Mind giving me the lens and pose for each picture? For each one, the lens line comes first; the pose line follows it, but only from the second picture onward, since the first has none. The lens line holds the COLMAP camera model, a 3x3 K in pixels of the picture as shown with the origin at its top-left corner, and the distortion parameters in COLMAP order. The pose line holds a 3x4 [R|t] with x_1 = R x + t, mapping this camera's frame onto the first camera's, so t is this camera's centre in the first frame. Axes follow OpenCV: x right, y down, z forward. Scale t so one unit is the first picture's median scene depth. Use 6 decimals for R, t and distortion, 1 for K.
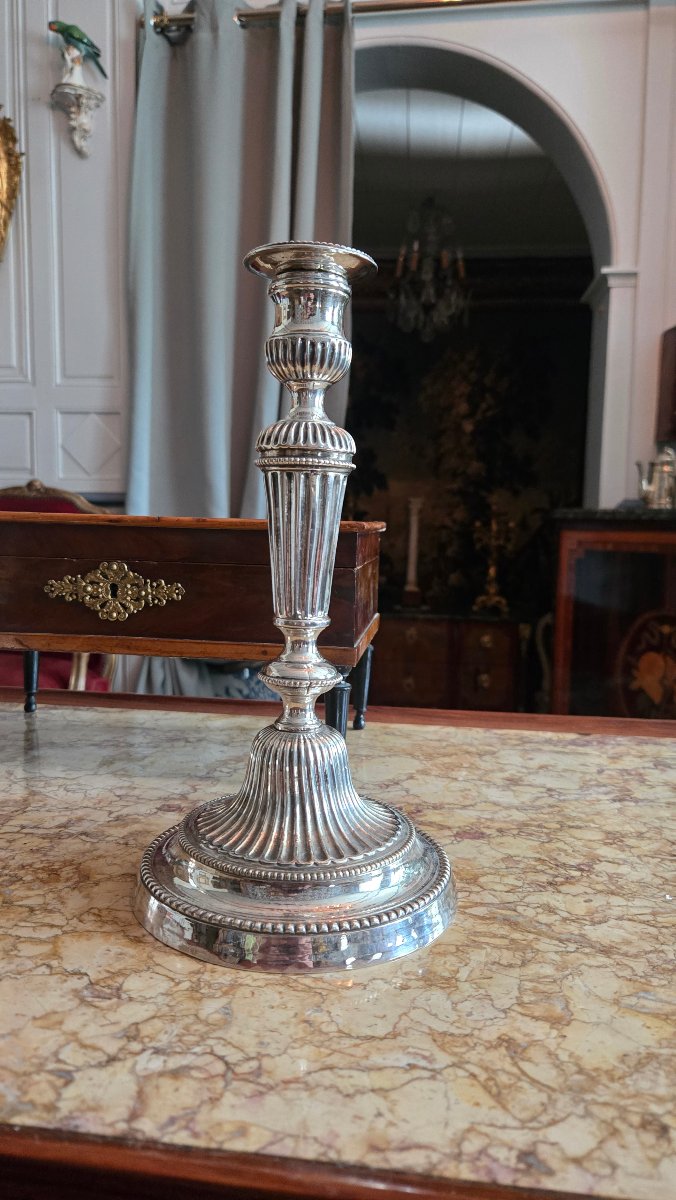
lens RADIAL K [[818.8, 0, 328.7], [0, 818.8, 590.9], [0, 0, 1]] dist [0.046789, -0.054547]
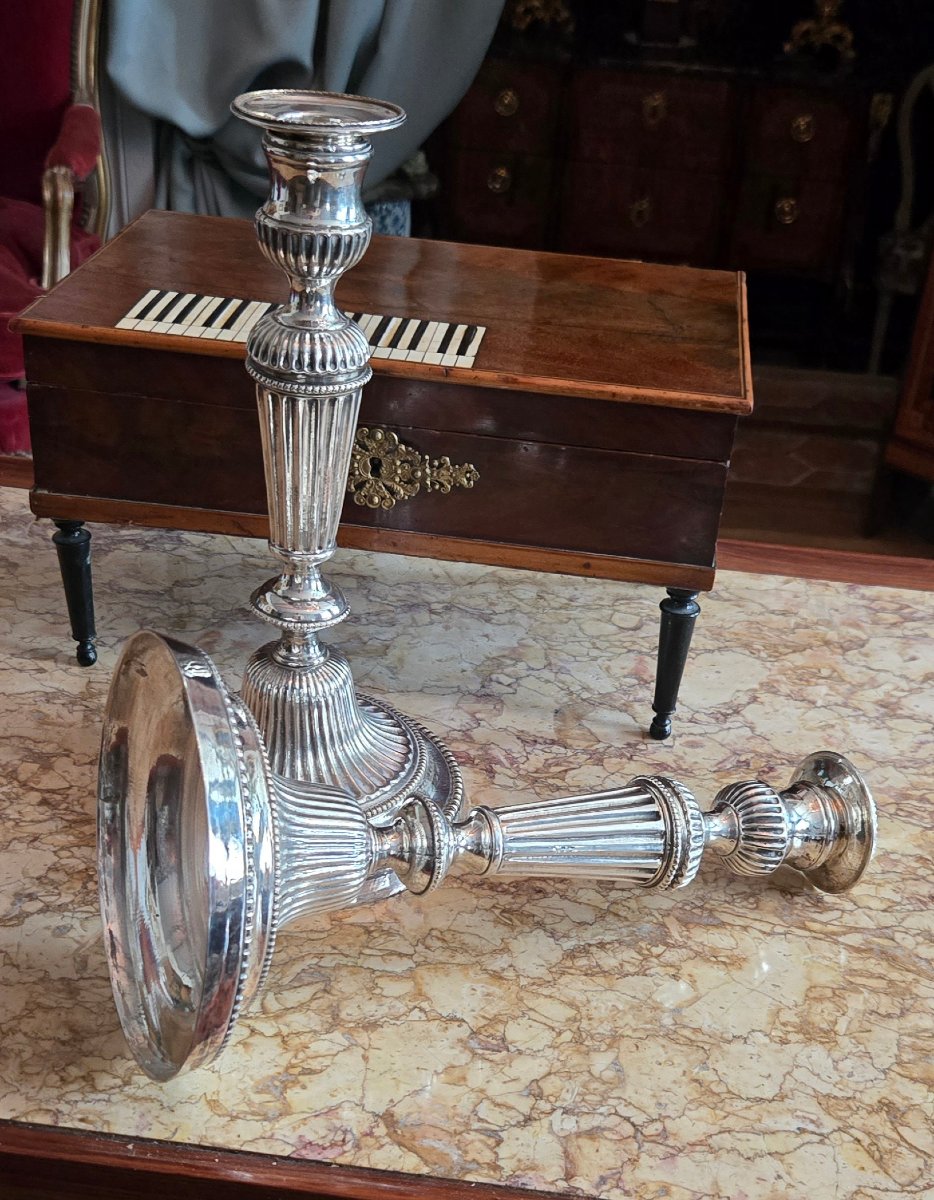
lens RADIAL K [[1553.1, 0, 487.0], [0, 1553.1, 810.3], [0, 0, 1]] dist [0.033764, 0.000000]
pose [[0.998799, 0.028270, 0.040019, -0.206580], [-0.044637, 0.861811, 0.505261, -0.409691], [-0.020205, -0.506441, 0.862038, -0.279309]]
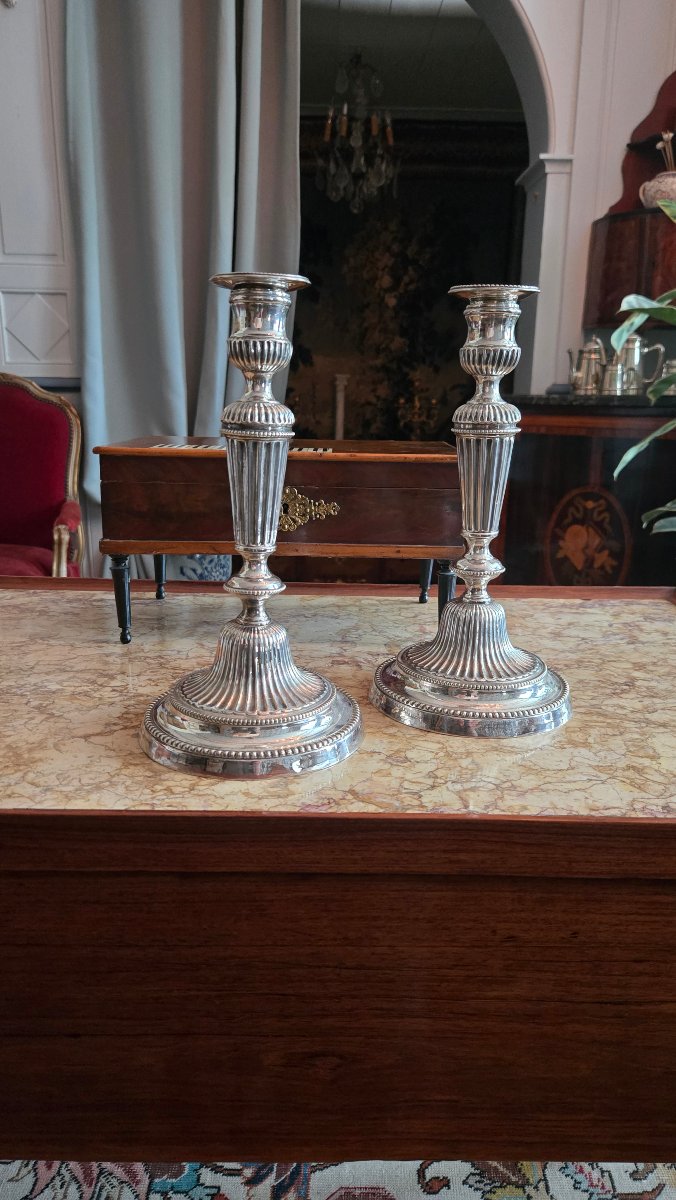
lens RADIAL K [[818.8, 0, 337.3], [0, 818.8, 608.2], [0, 0, 1]] dist [0.046789, -0.054547]
pose [[0.990606, -0.039353, 0.130963, -0.351058], [0.015623, 0.983996, 0.177504, -0.074569], [-0.135853, -0.173791, 0.975367, -0.341137]]
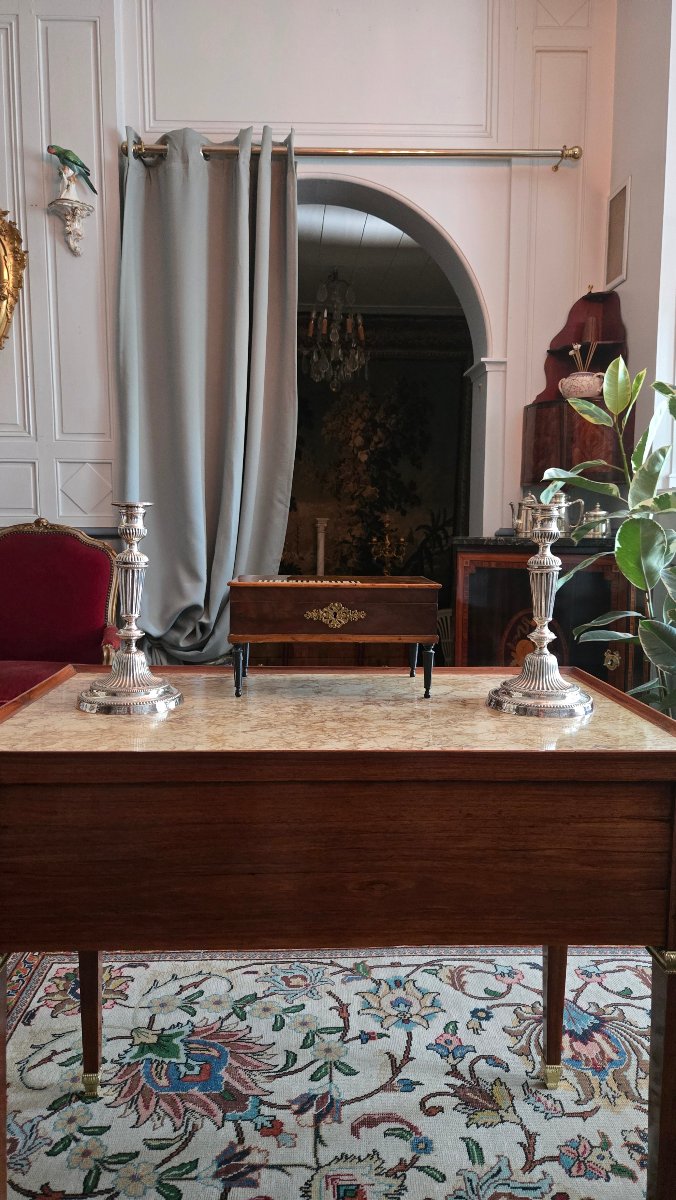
lens RADIAL K [[818.8, 0, 333.1], [0, 818.8, 607.7], [0, 0, 1]] dist [0.046789, -0.054547]
pose [[0.985074, -0.029899, 0.169513, -0.645954], [0.026914, 0.999440, 0.019879, -0.066753], [-0.170013, -0.015020, 0.985327, -1.271368]]
